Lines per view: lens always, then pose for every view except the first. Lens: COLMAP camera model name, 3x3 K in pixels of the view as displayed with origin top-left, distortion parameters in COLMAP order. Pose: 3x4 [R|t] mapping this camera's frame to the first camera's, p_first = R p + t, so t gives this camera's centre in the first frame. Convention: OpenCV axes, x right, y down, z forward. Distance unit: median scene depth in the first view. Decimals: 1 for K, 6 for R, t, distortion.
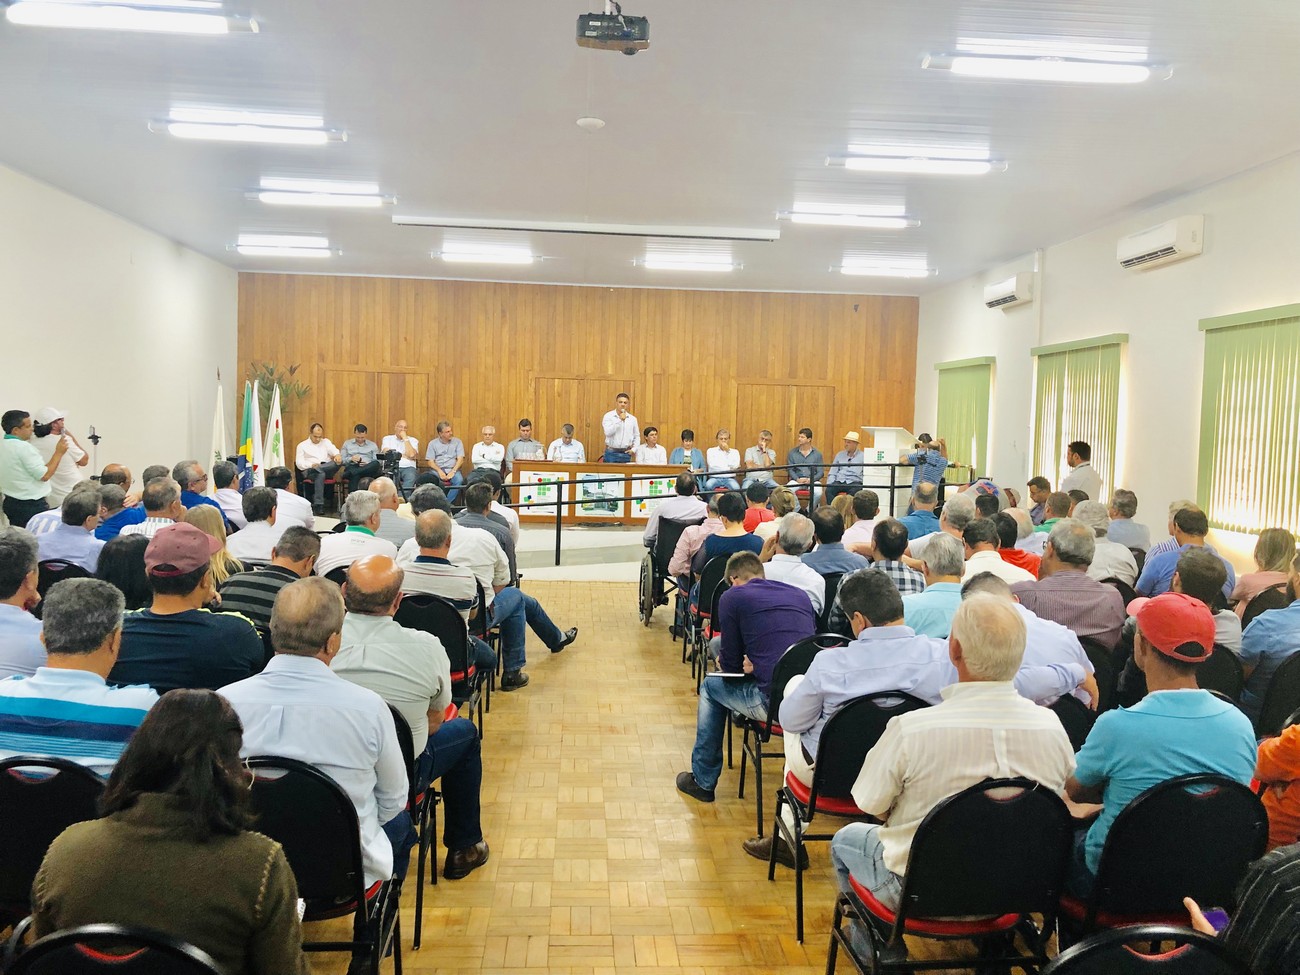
lens RADIAL K [[1060.8, 0, 650.0], [0, 1060.8, 487.5], [0, 0, 1]] dist [0.160979, -0.000478]
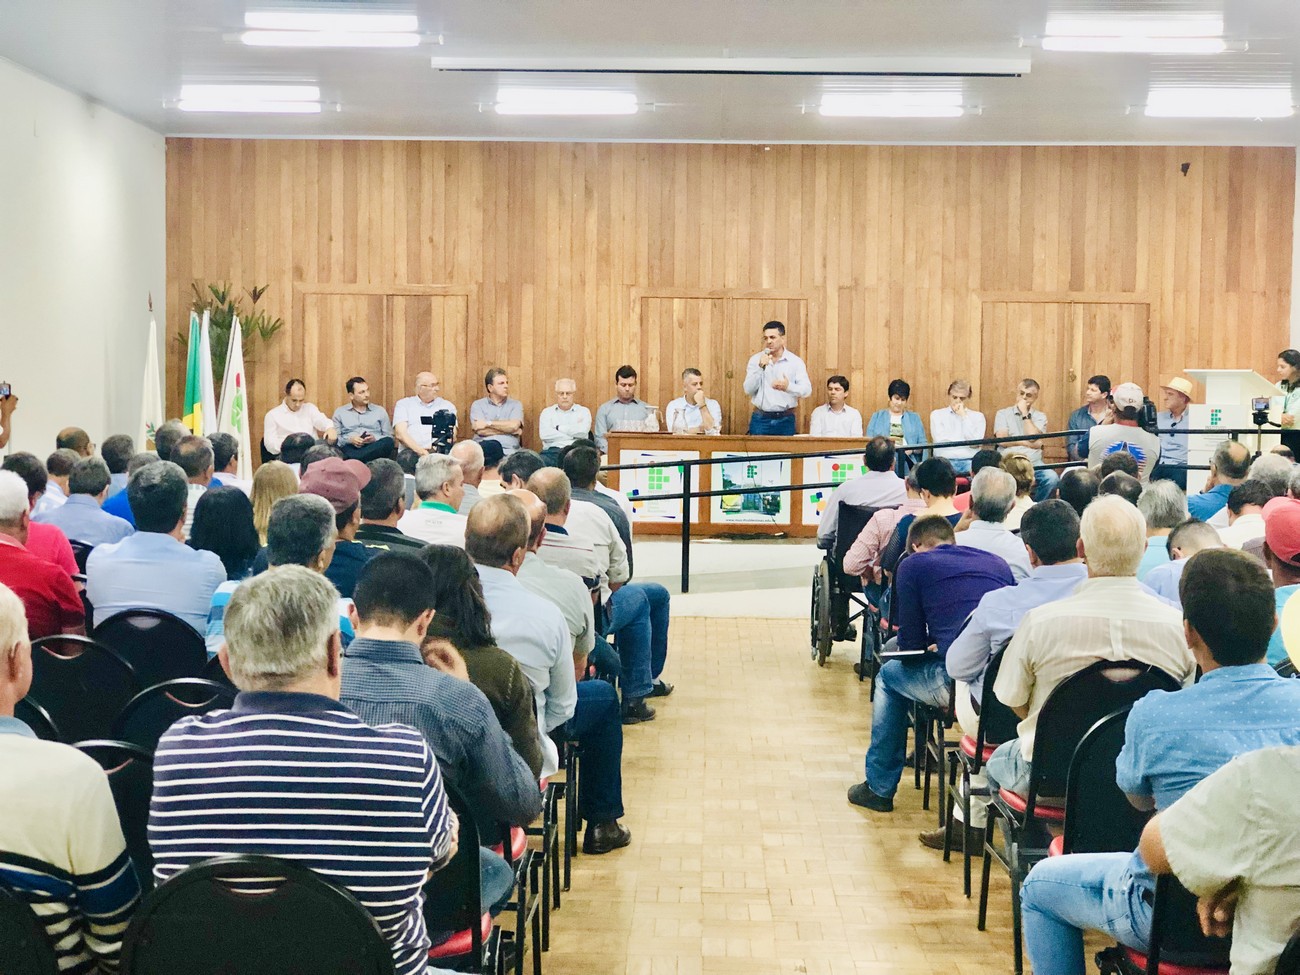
lens RADIAL K [[2156.1, 0, 725.5], [0, 2156.1, 486.4], [0, 0, 1]] dist [-0.036140, 2.328796]
pose [[0.998165, -0.012488, -0.059258, 0.010916], [0.011711, 0.999841, -0.013437, 0.021171], [0.059417, 0.012718, 0.998152, -0.218806]]
